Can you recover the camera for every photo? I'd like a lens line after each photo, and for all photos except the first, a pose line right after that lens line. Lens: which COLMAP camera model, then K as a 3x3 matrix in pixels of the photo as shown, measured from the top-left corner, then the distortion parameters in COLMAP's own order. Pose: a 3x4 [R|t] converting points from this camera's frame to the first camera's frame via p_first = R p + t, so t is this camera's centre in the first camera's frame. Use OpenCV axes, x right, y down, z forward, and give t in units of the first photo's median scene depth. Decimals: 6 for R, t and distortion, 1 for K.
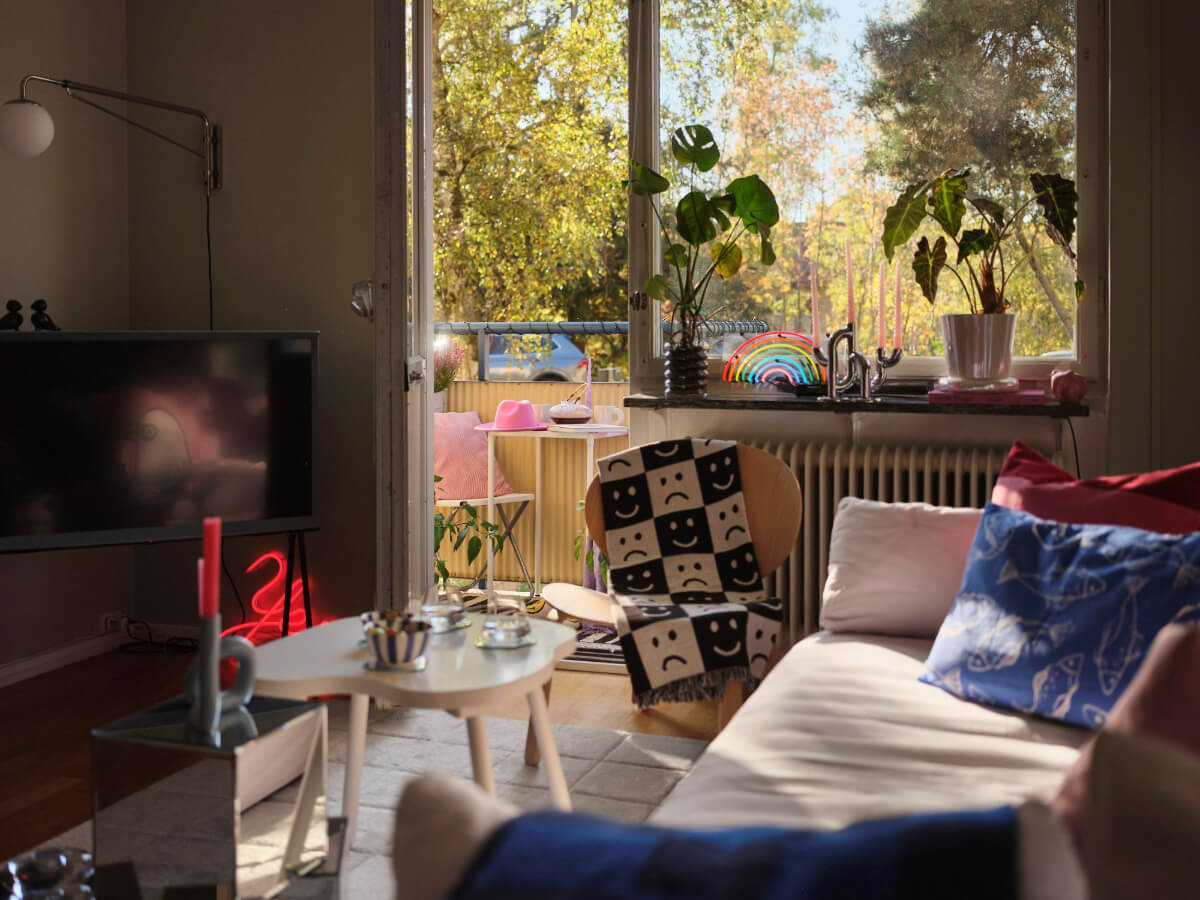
lens RADIAL K [[1752.7, 0, 600.0], [0, 1752.7, 450.0], [0, 0, 1]] dist [-0.001353, 0.055151]
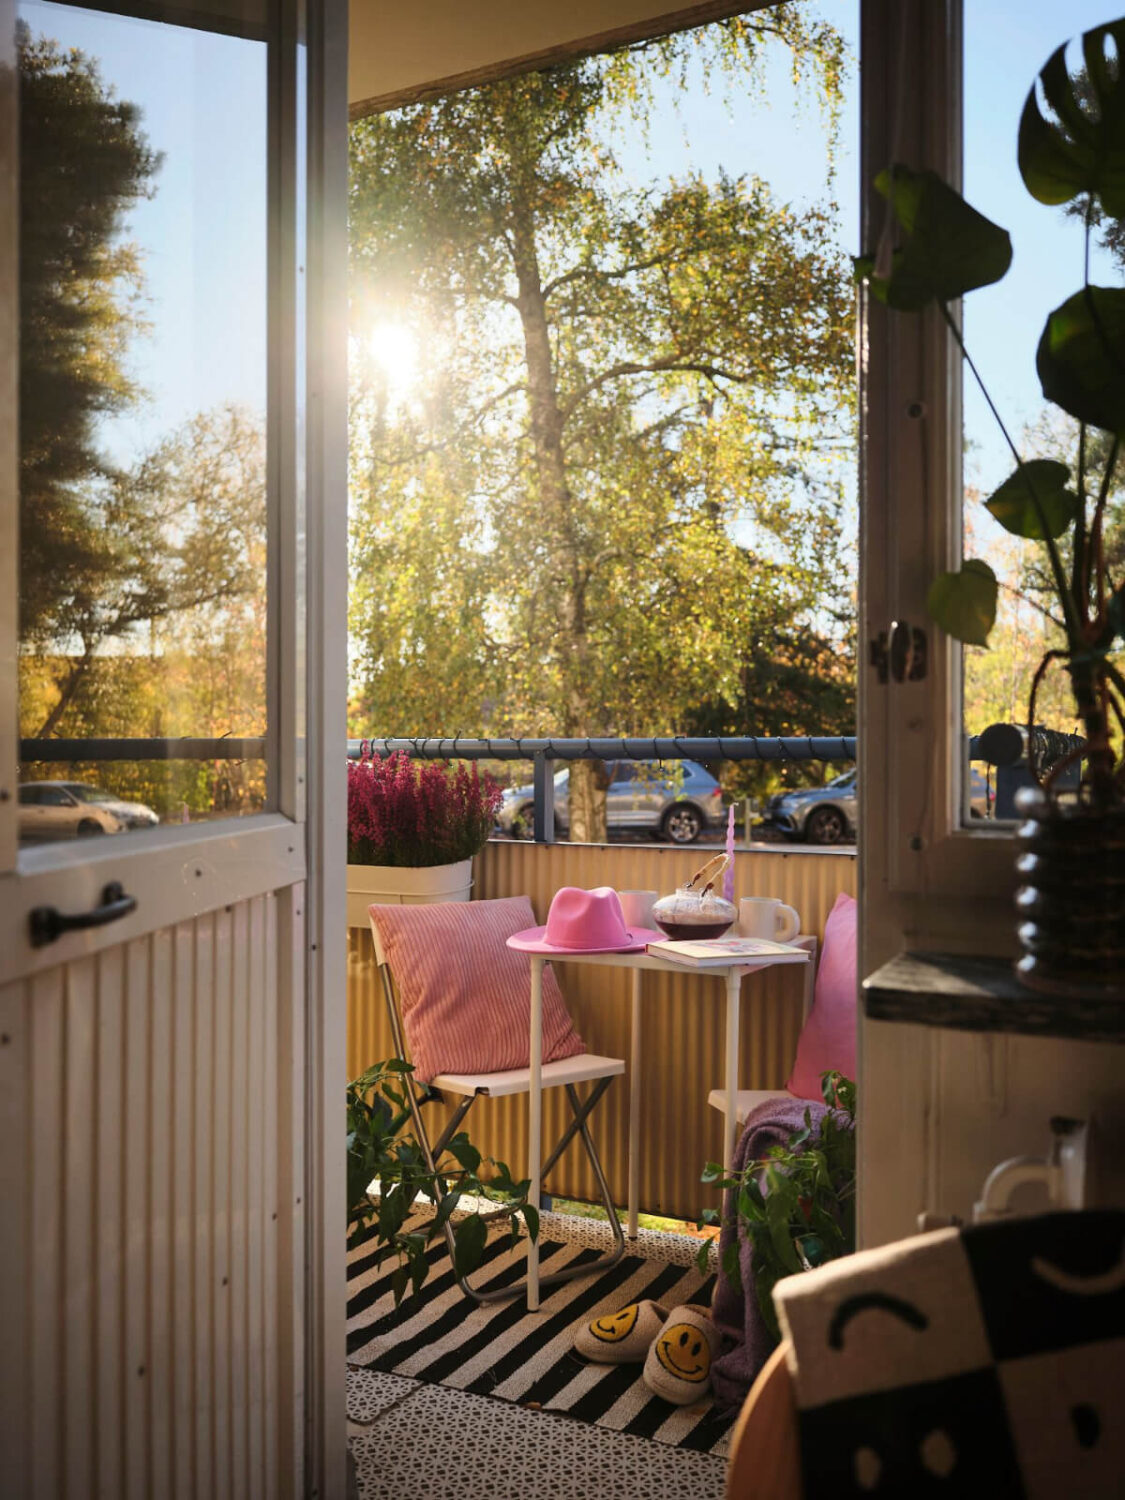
lens RADIAL K [[1104.3, 0, 562.5], [0, 1104.3, 750.0], [0, 0, 1]] dist [0.002631, -0.001989]
pose [[0.988765, -0.001233, -0.149476, -0.007156], [-0.010279, 0.997039, -0.076213, -0.048257], [0.149127, 0.076893, 0.985824, 0.737965]]
